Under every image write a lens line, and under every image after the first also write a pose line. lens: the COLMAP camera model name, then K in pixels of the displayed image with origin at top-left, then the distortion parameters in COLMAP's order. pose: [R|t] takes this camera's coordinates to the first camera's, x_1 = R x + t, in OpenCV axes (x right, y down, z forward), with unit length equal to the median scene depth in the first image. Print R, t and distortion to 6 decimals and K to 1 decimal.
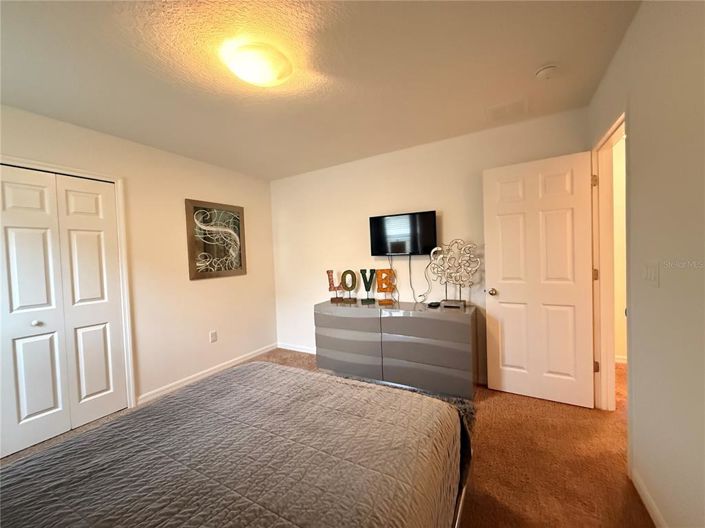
lens RADIAL K [[276.5, 0, 353.2], [0, 276.5, 262.2], [0, 0, 1]] dist [-0.002895, -0.000089]
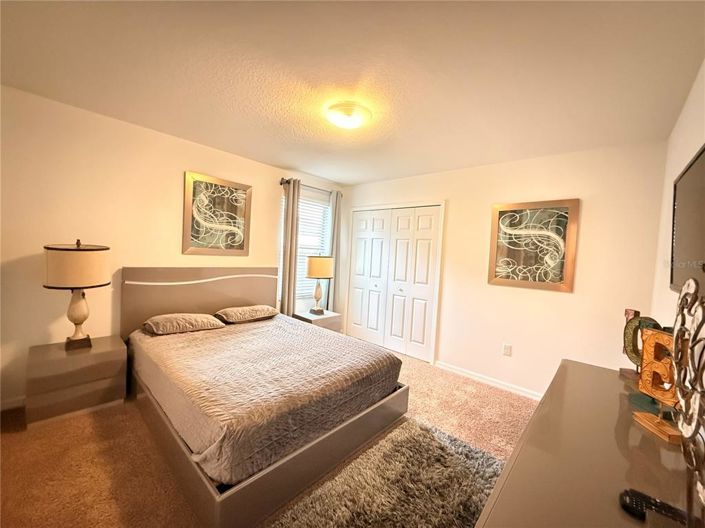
lens RADIAL K [[276.5, 0, 353.0], [0, 276.5, 263.6], [0, 0, 1]] dist [-0.002895, -0.000089]
pose [[-0.217048, 0.056144, -0.974545, 0.477202], [-0.077048, 0.994245, 0.074439, -0.044113], [0.973116, 0.091244, -0.211473, 0.658892]]
